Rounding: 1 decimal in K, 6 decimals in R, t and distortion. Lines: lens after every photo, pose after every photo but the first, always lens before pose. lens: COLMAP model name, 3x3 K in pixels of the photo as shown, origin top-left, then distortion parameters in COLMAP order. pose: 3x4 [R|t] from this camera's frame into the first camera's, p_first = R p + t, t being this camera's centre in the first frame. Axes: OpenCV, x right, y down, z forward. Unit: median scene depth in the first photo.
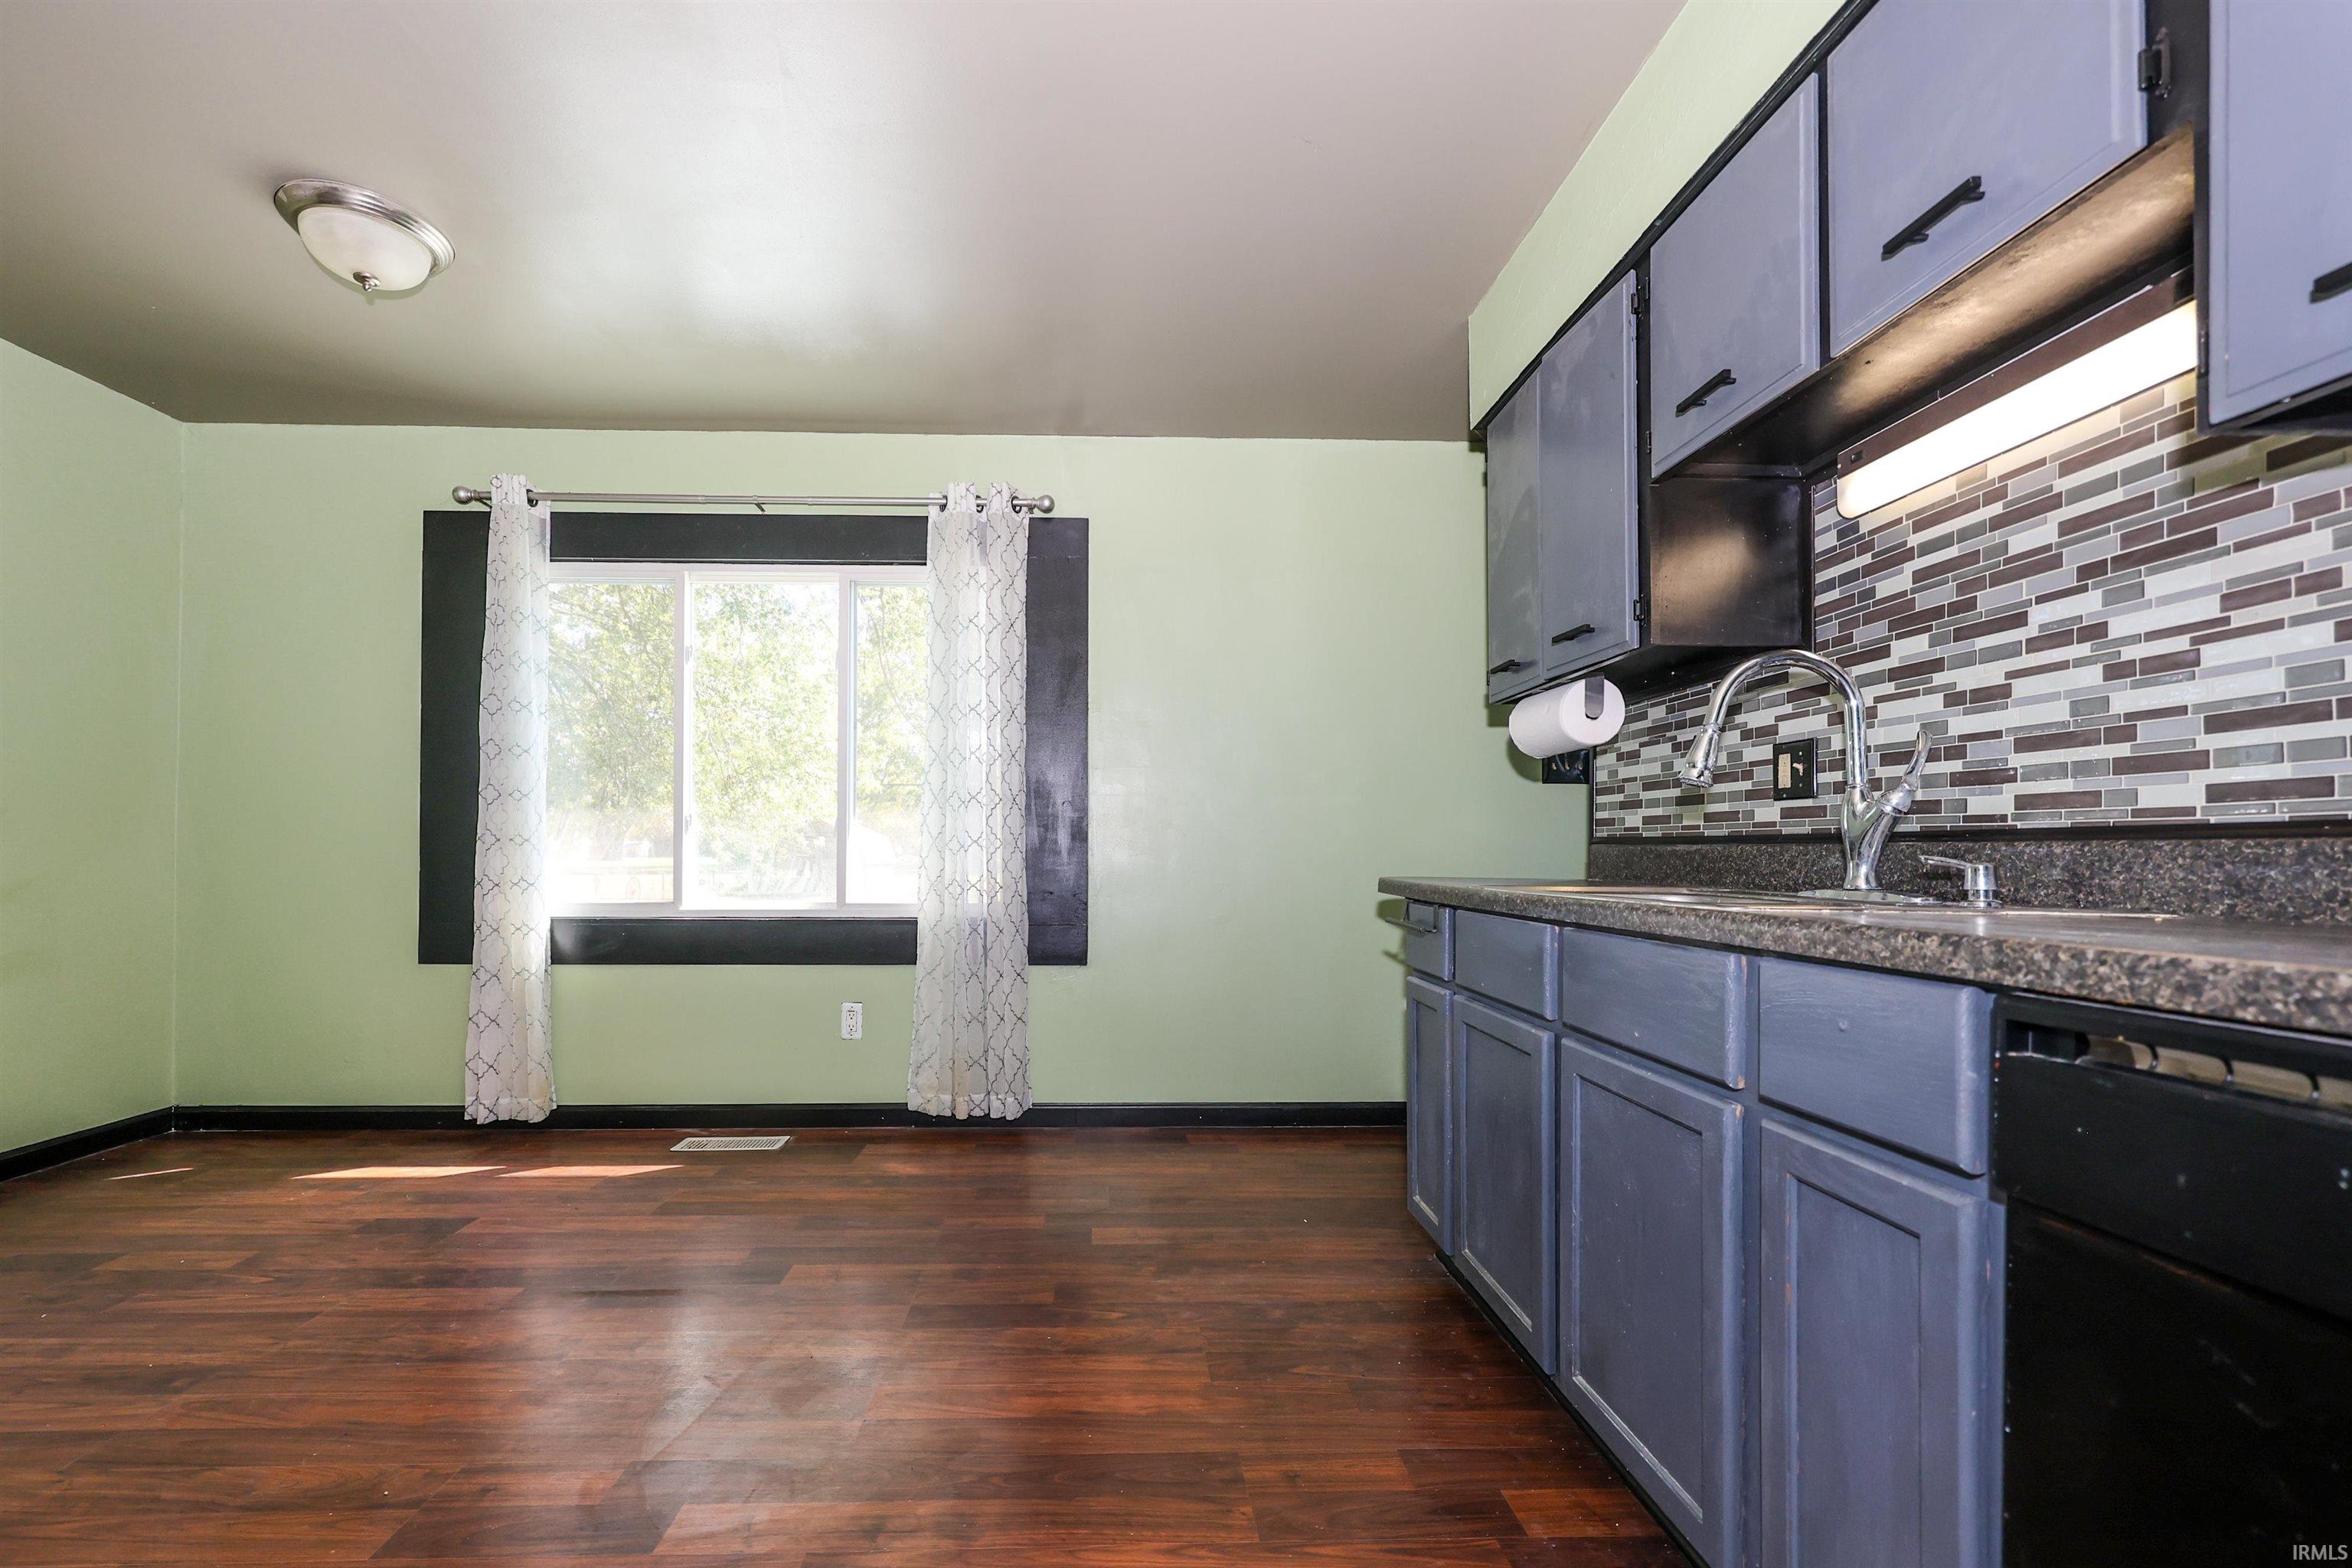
lens RADIAL K [[977.7, 0, 1091.3], [0, 977.7, 826.6], [0, 0, 1]] dist [-0.001229, 0.001088]
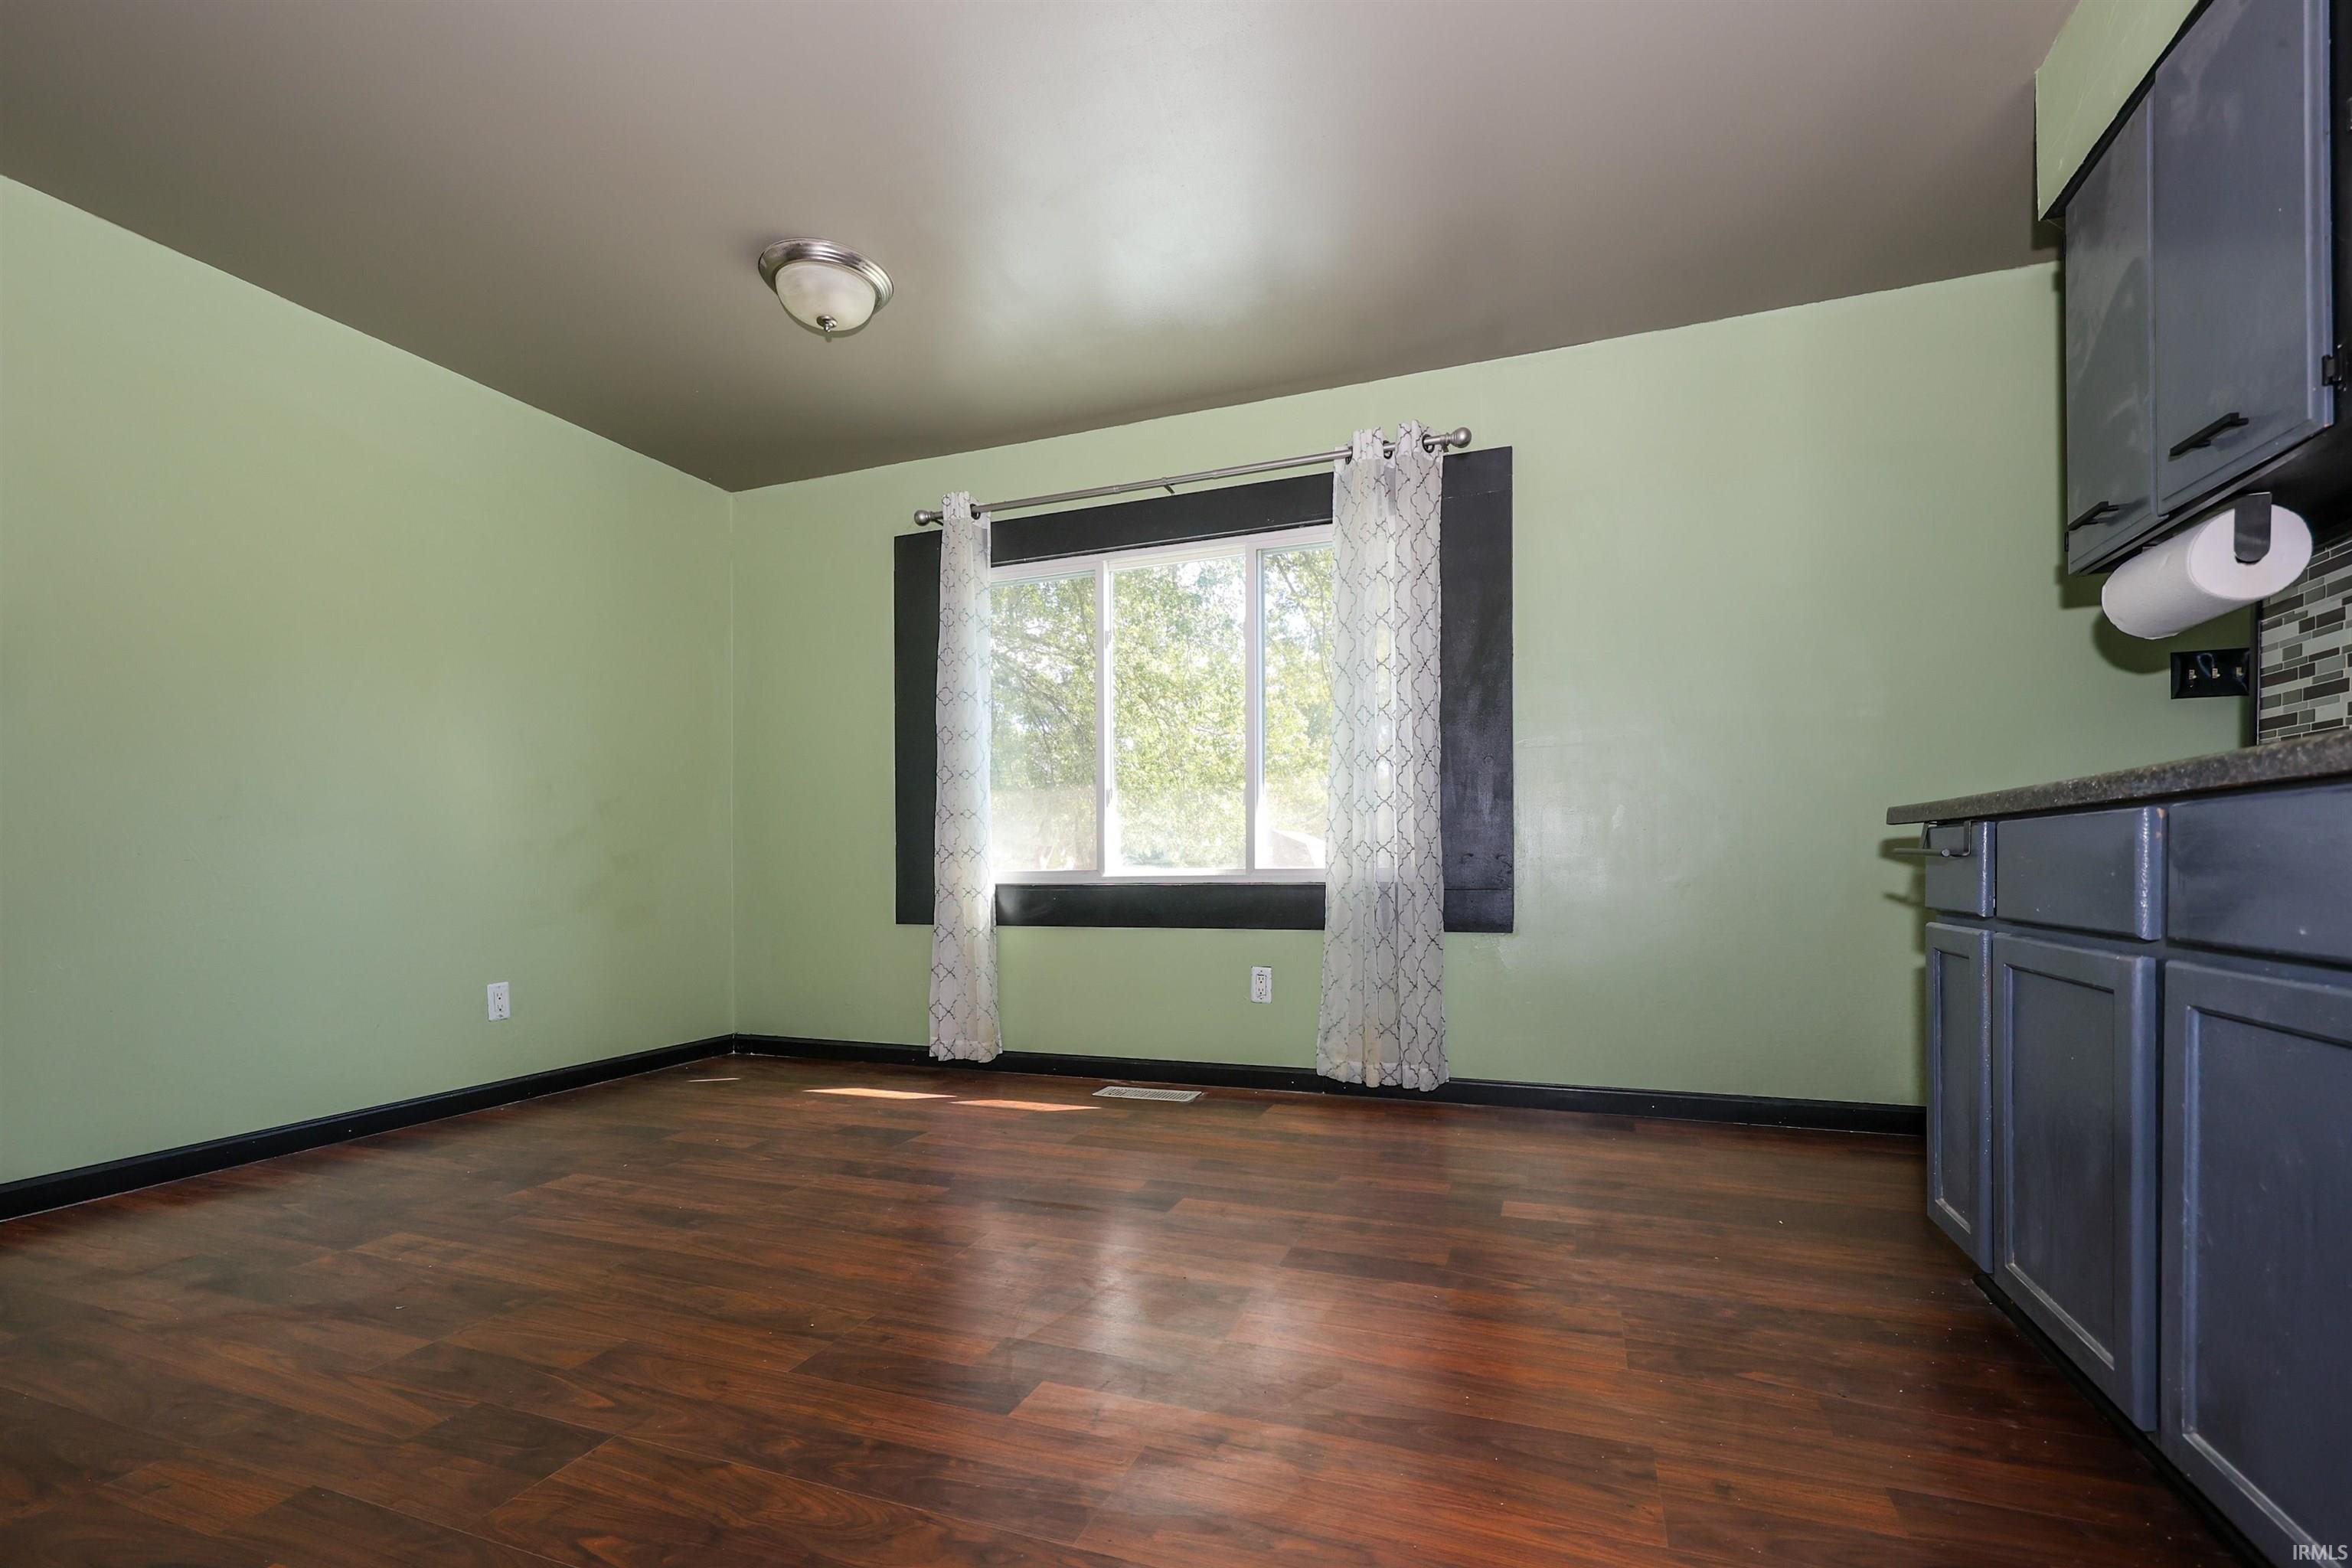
lens RADIAL K [[977.7, 0, 1170.9], [0, 977.7, 867.9], [0, 0, 1]] dist [-0.001229, 0.001088]
pose [[0.929940, -0.018402, -0.367251, 0.052194], [0.029463, 0.999265, 0.024535, 0.074386], [0.366530, -0.033637, 0.929798, 0.062907]]
